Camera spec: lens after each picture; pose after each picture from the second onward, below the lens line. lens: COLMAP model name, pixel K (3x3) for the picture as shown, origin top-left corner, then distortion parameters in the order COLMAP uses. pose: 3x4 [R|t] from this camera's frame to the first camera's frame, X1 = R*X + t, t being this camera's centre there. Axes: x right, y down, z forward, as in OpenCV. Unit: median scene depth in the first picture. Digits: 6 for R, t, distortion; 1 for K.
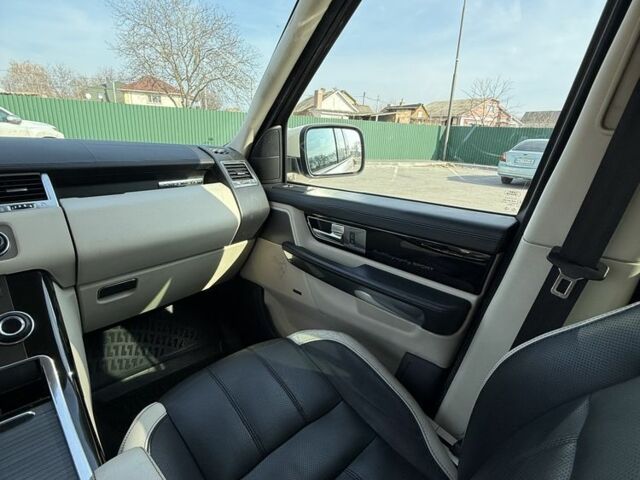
lens RADIAL K [[341.5, 0, 319.6], [0, 341.5, 237.8], [0, 0, 1]] dist [0.001632, -0.000542]
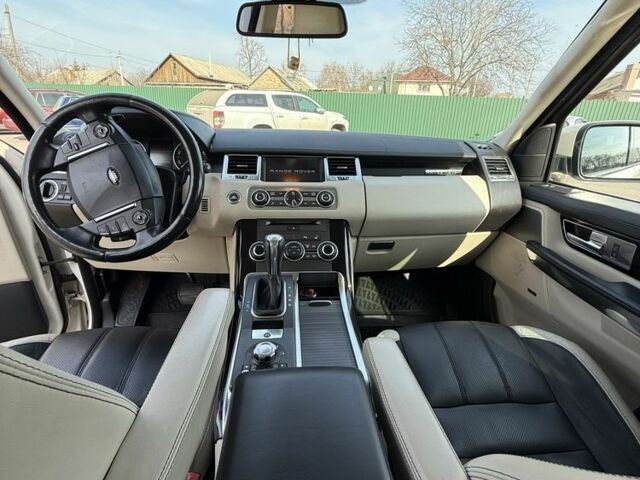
lens RADIAL K [[341.5, 0, 319.6], [0, 341.5, 237.8], [0, 0, 1]] dist [0.001632, -0.000542]
pose [[0.767643, 0.211927, -0.604823, 0.028000], [-0.191758, 0.976460, 0.098766, 0.023954], [0.611517, 0.040163, 0.790211, -0.172277]]
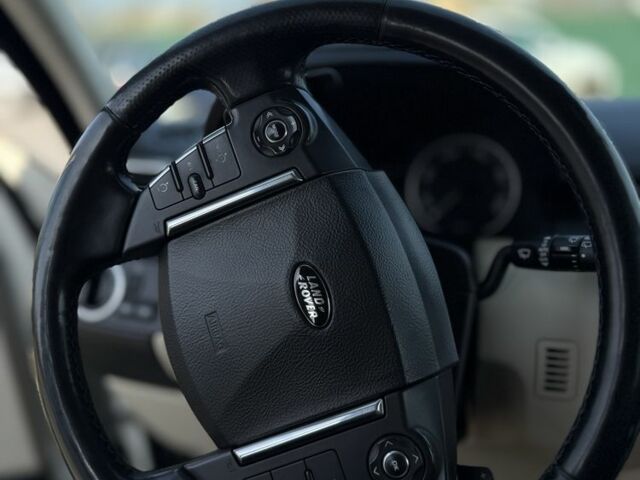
lens RADIAL K [[612.7, 0, 320.0], [0, 612.7, 240.0], [0, 0, 1]] dist [0.175037, -0.409541]
pose [[0.526335, 0.190258, -0.828718, -0.495109], [-0.210359, 0.973483, 0.089890, -0.011860], [0.823845, 0.127016, 0.552400, -0.063322]]
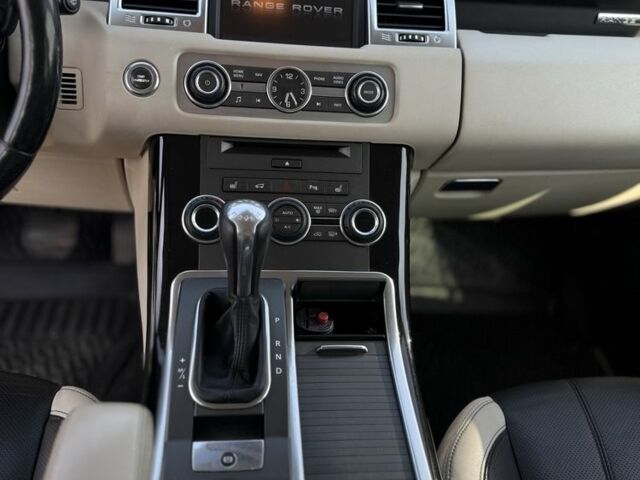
lens RADIAL K [[612.7, 0, 320.0], [0, 612.7, 240.0], [0, 0, 1]] dist [0.175037, -0.409541]
pose [[0.769158, 0.421393, -0.480441, -0.174711], [-0.256378, 0.892115, 0.372024, -0.085560], [0.585377, -0.162971, 0.794213, -0.046137]]
